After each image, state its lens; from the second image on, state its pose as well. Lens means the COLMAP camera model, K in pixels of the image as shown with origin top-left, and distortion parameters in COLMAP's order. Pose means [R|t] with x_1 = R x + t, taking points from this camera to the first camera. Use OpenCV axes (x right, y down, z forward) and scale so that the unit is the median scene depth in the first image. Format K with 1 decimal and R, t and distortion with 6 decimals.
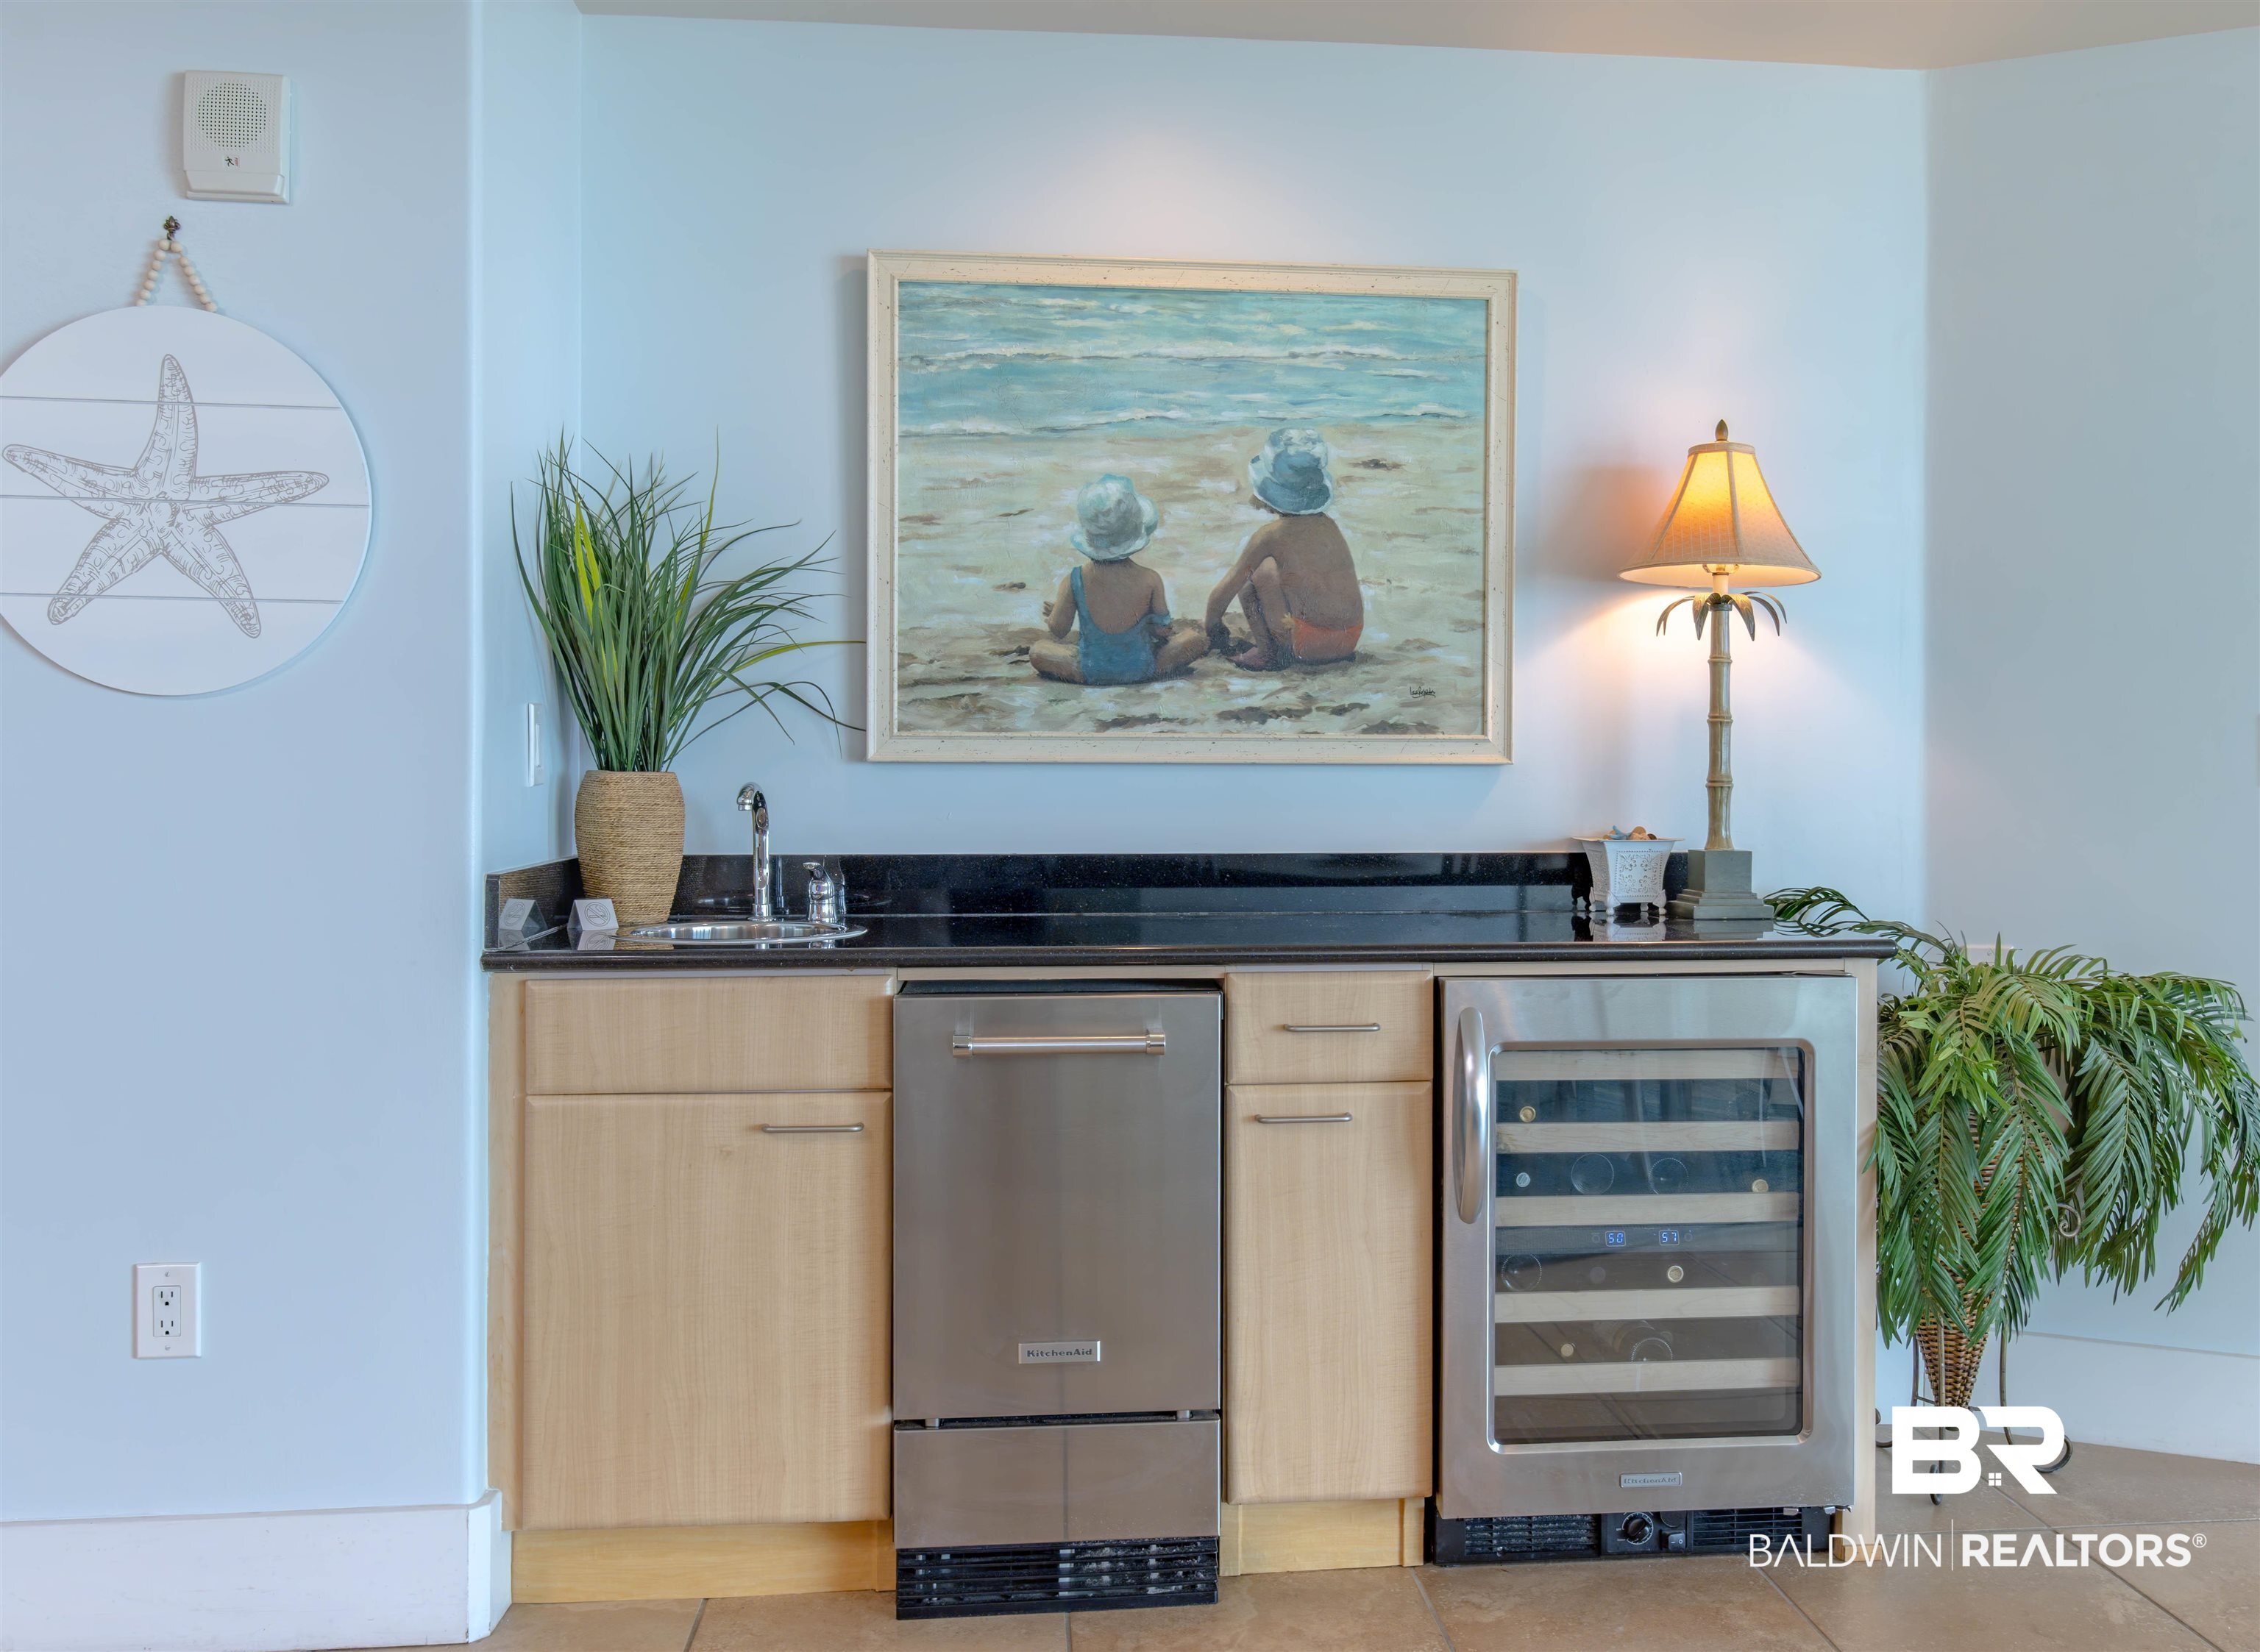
lens RADIAL K [[1949.2, 0, 1210.0], [0, 1949.2, 818.2], [0, 0, 1]] dist [-0.005349, 0.000028]
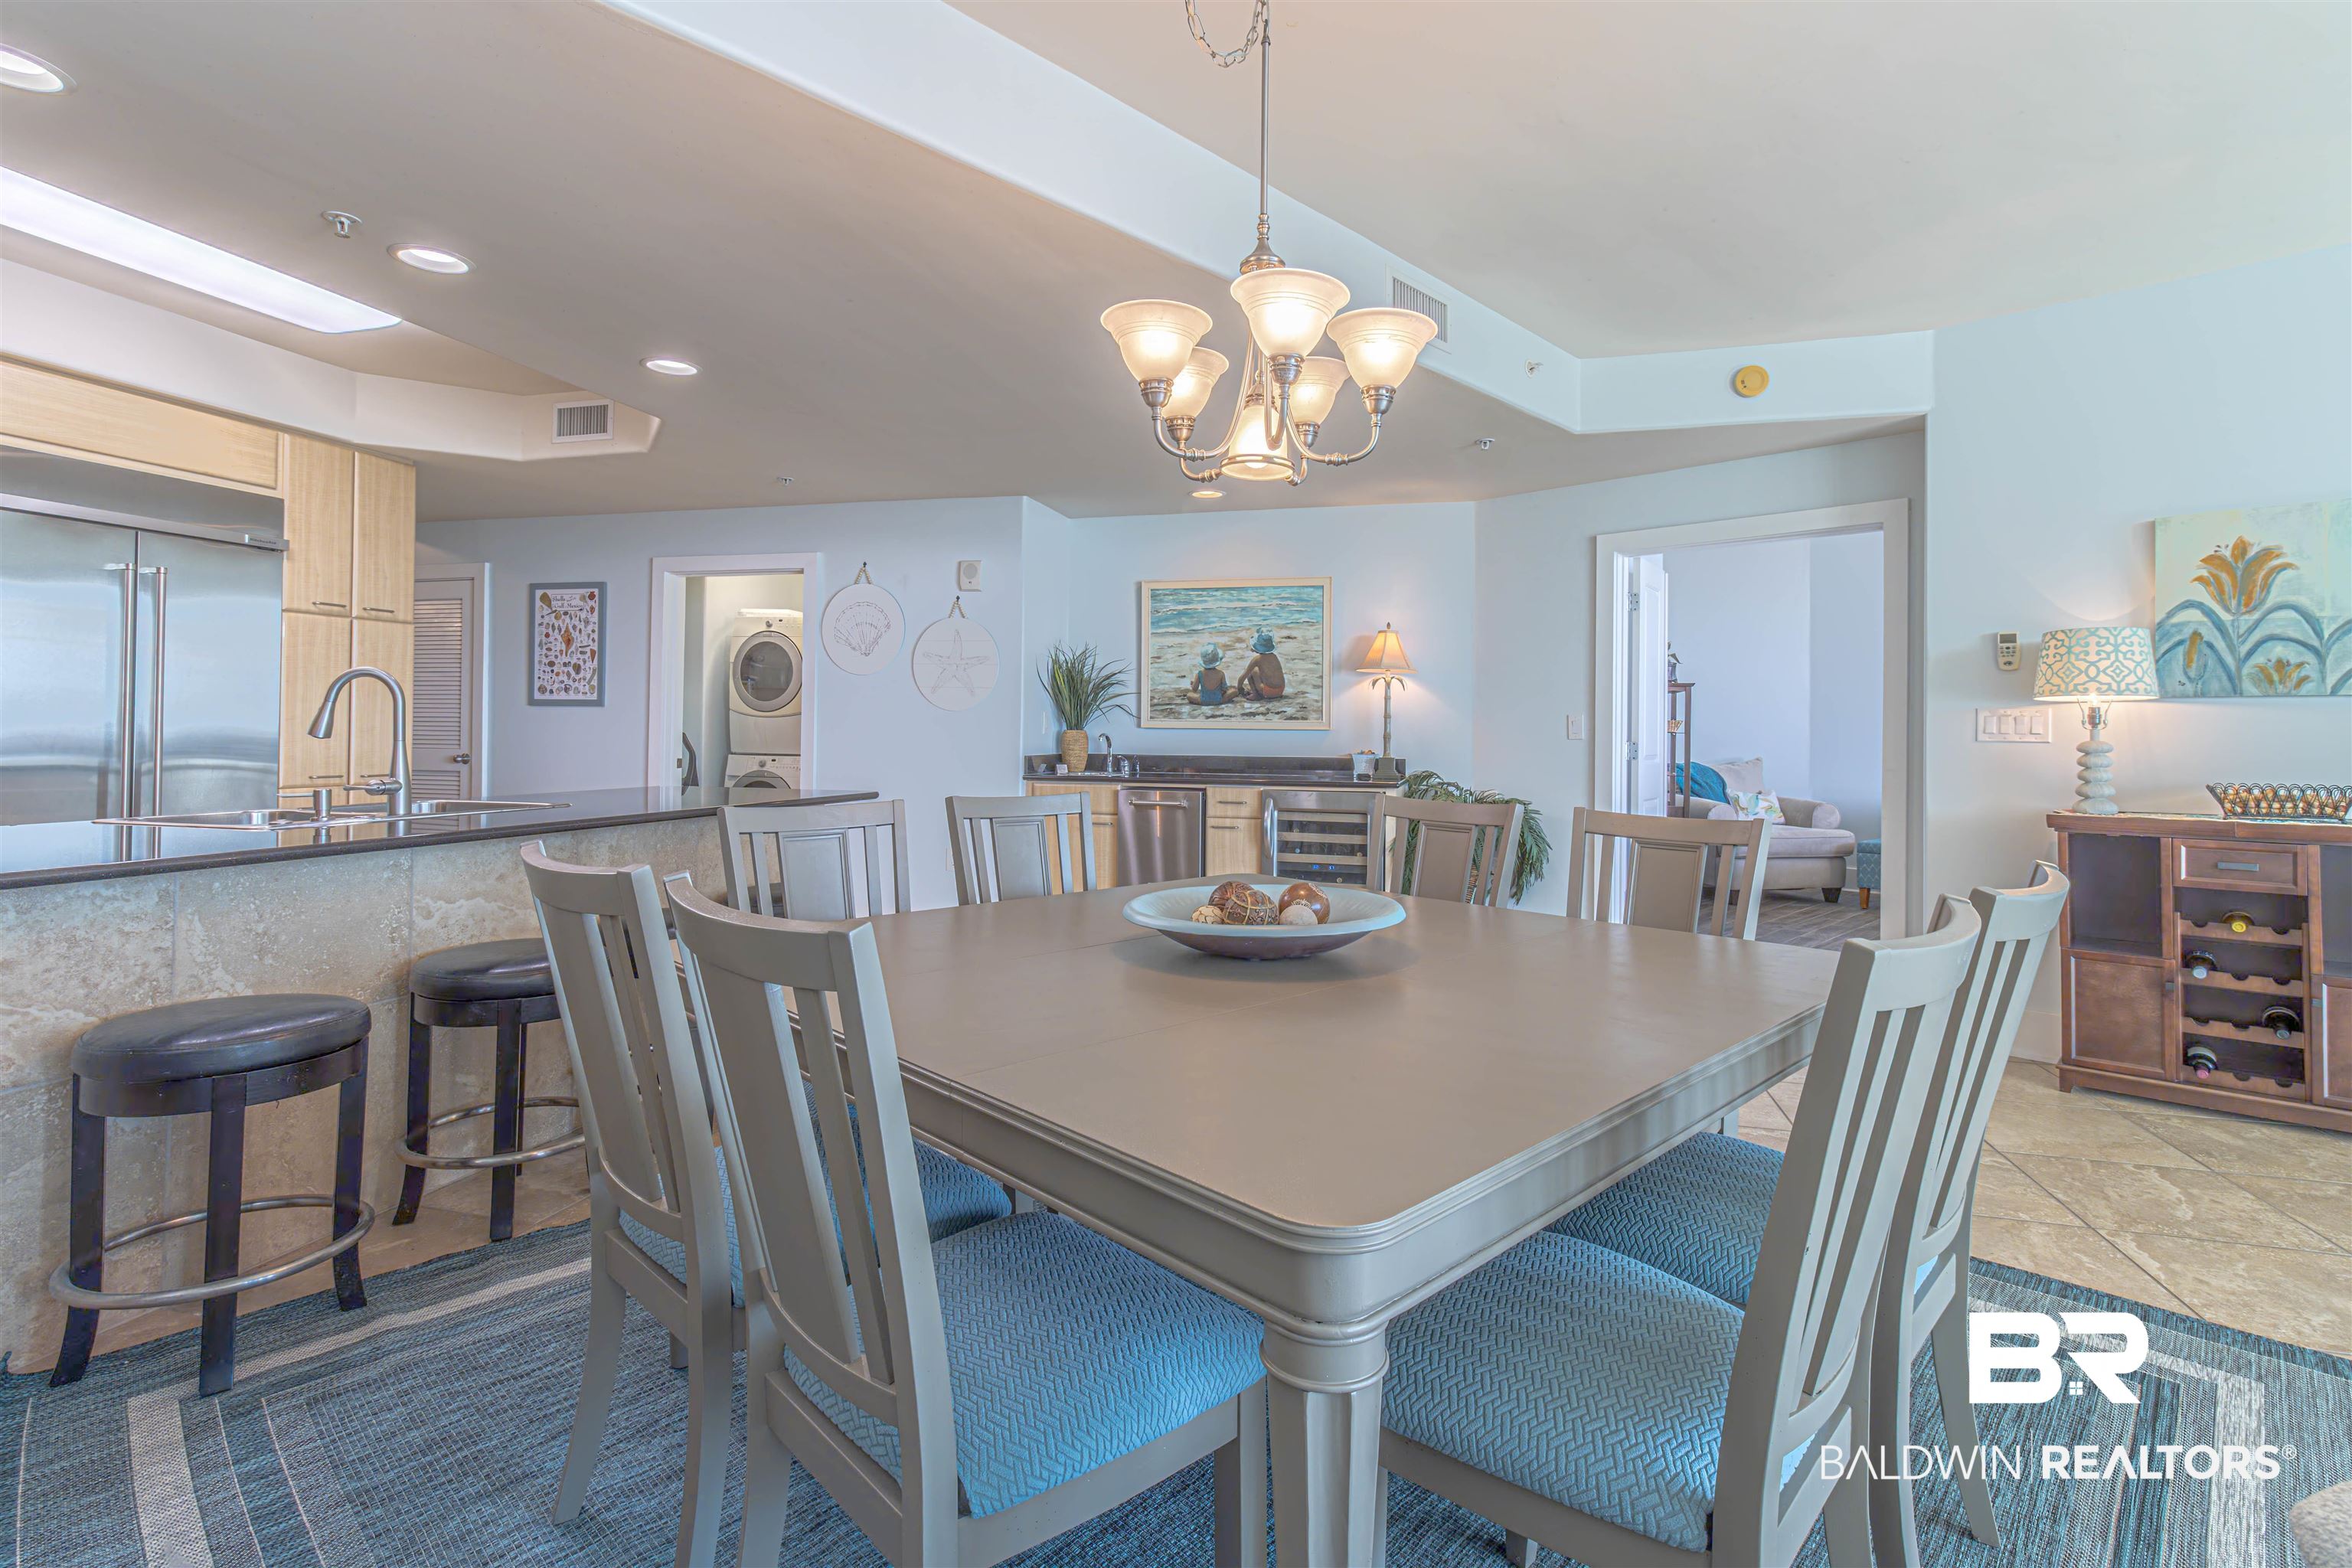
lens RADIAL K [[1035.8, 0, 1177.1], [0, 1035.8, 735.7], [0, 0, 1]] dist [0.001152, 0.000287]
pose [[0.931606, 0.009945, -0.363335, 0.547827], [-0.017416, 0.999699, -0.017293, 0.015852], [0.363053, 0.022438, 0.931498, -0.684377]]
